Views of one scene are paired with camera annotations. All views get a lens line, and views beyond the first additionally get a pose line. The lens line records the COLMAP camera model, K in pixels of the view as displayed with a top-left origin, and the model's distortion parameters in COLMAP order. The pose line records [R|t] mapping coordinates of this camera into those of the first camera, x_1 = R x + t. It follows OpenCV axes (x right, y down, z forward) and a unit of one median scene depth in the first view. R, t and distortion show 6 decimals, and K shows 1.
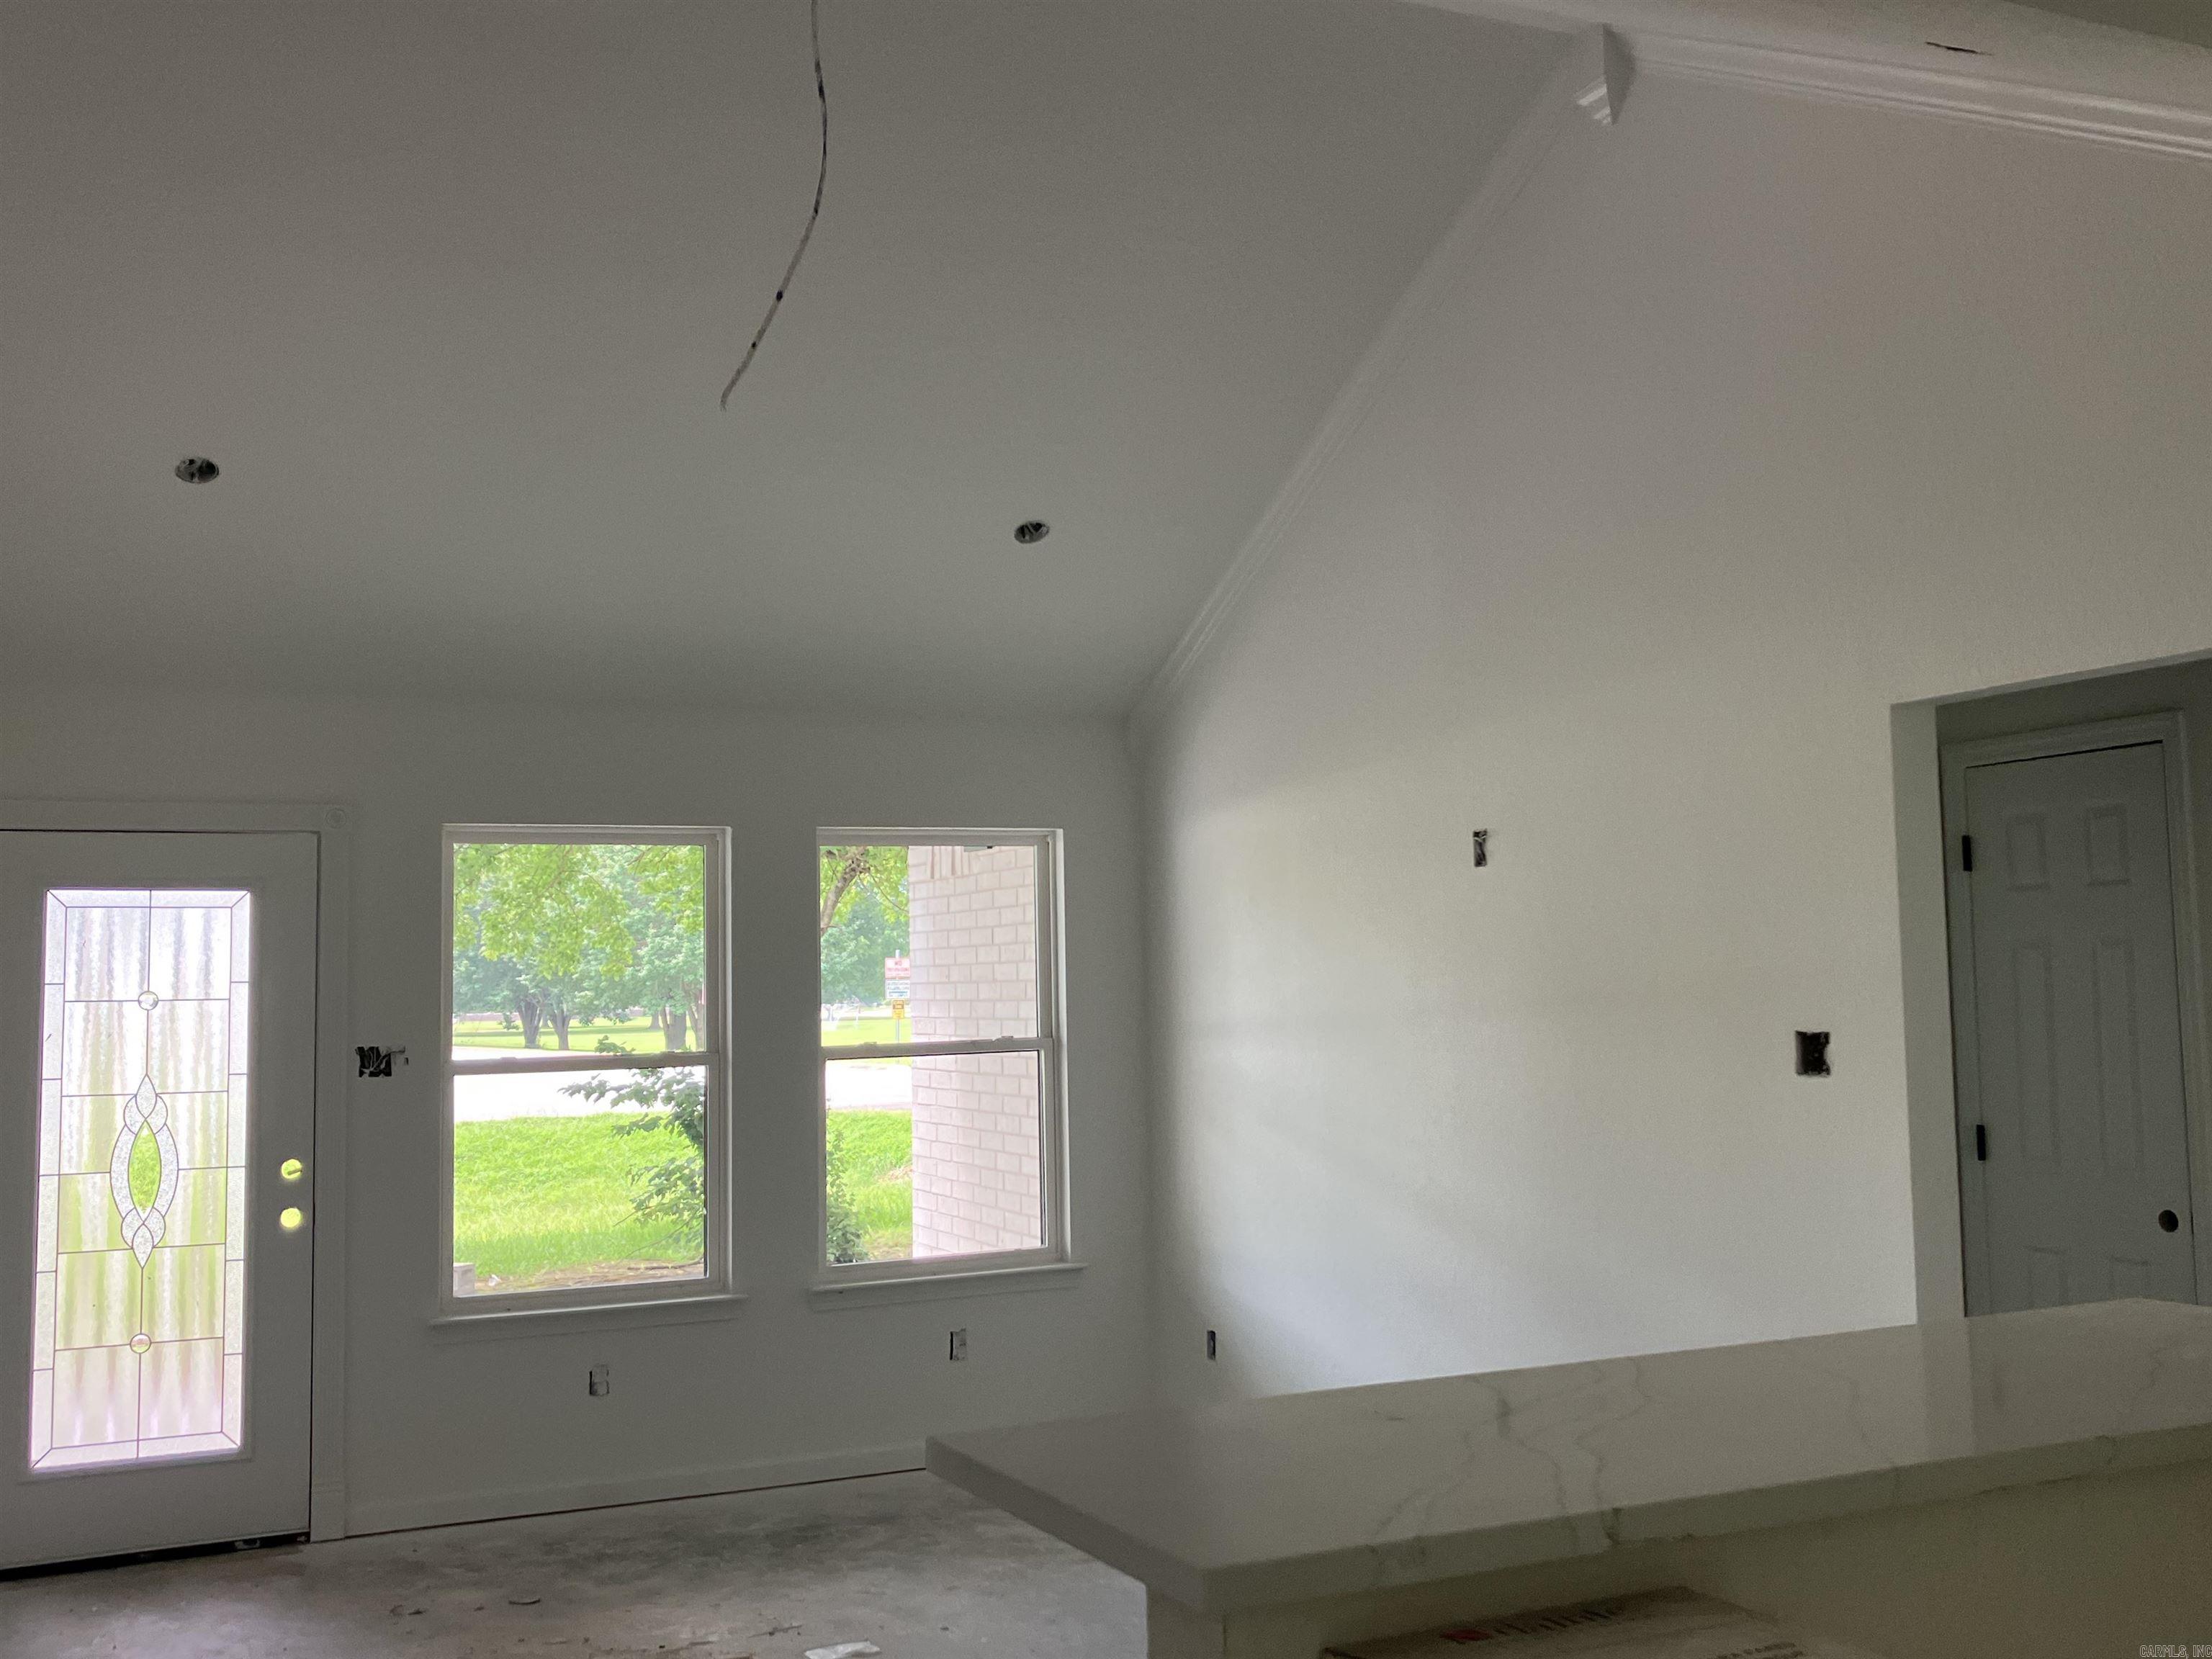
lens RADIAL K [[2209.7, 0, 1106.0], [0, 2209.7, 829.5], [0, 0, 1]] dist [0.284951, -0.612202]
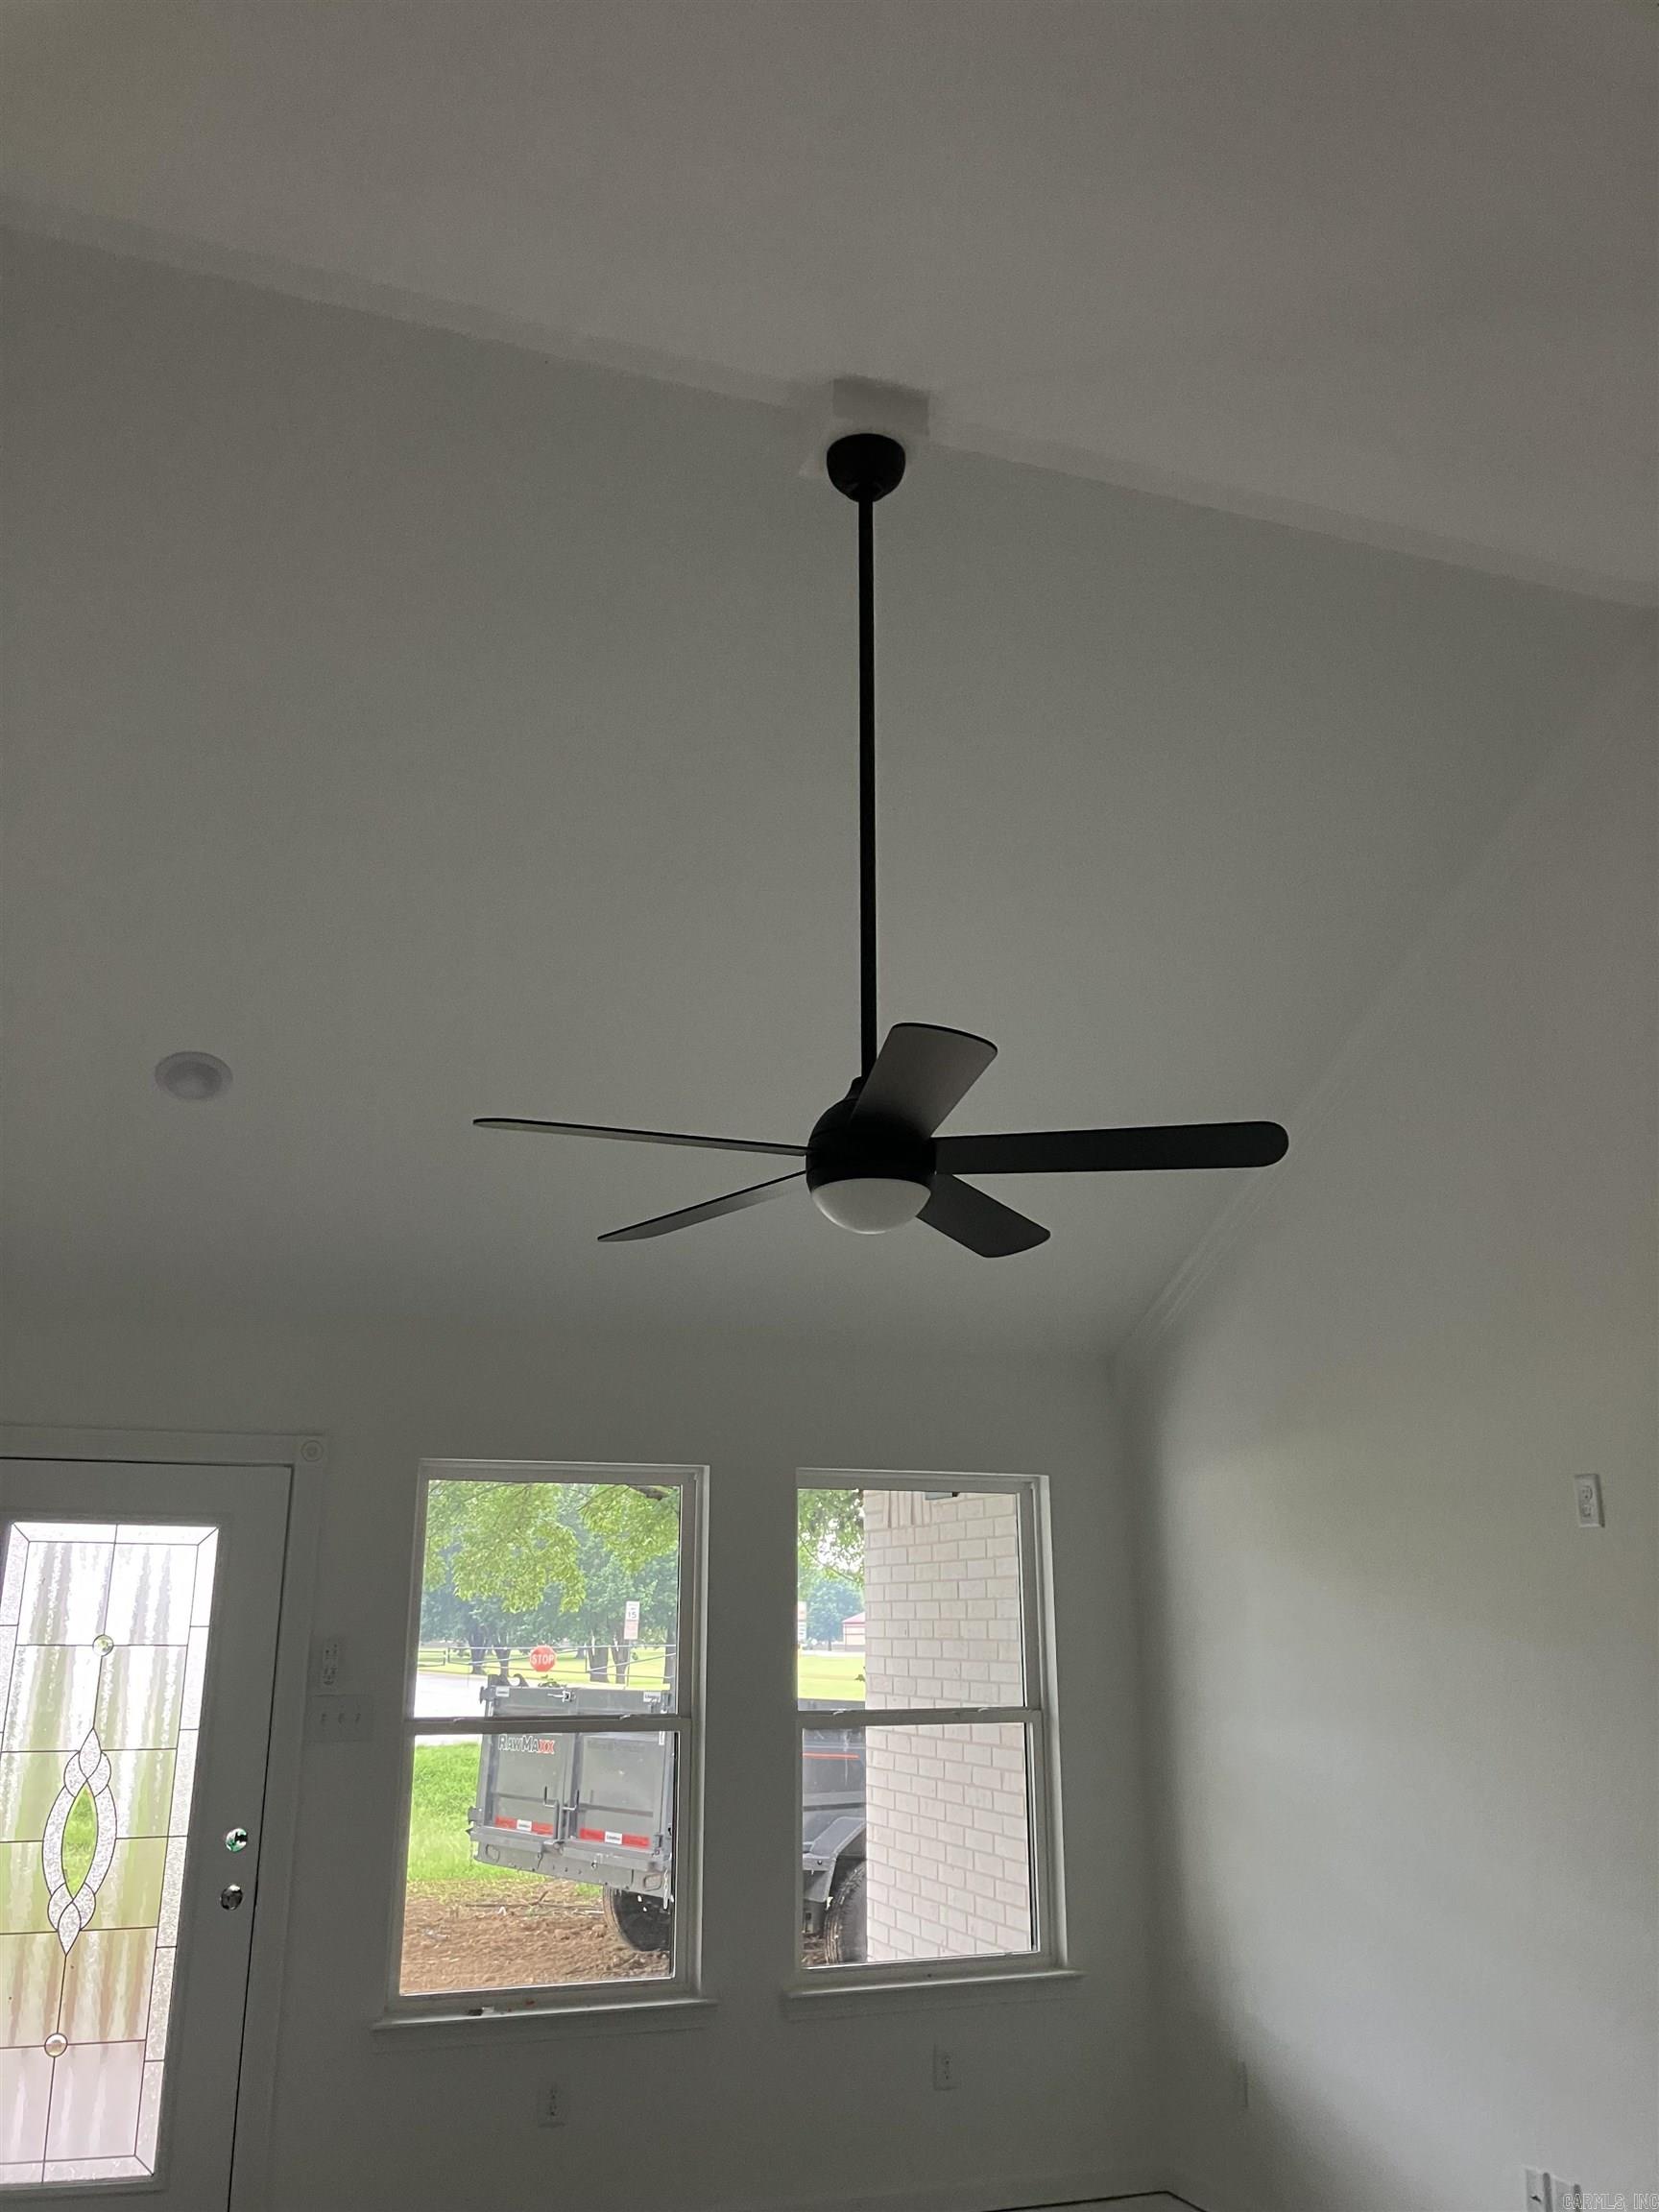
lens RADIAL K [[1828.5, 0, 829.5], [0, 1828.5, 1106.0], [0, 0, 1]] dist [0.011138, 0.001250]
pose [[0.997548, 0.000714, -0.069988, -0.063562], [-0.015062, 0.978710, -0.204694, 0.007261], [0.068352, 0.205246, 0.976321, 0.218492]]
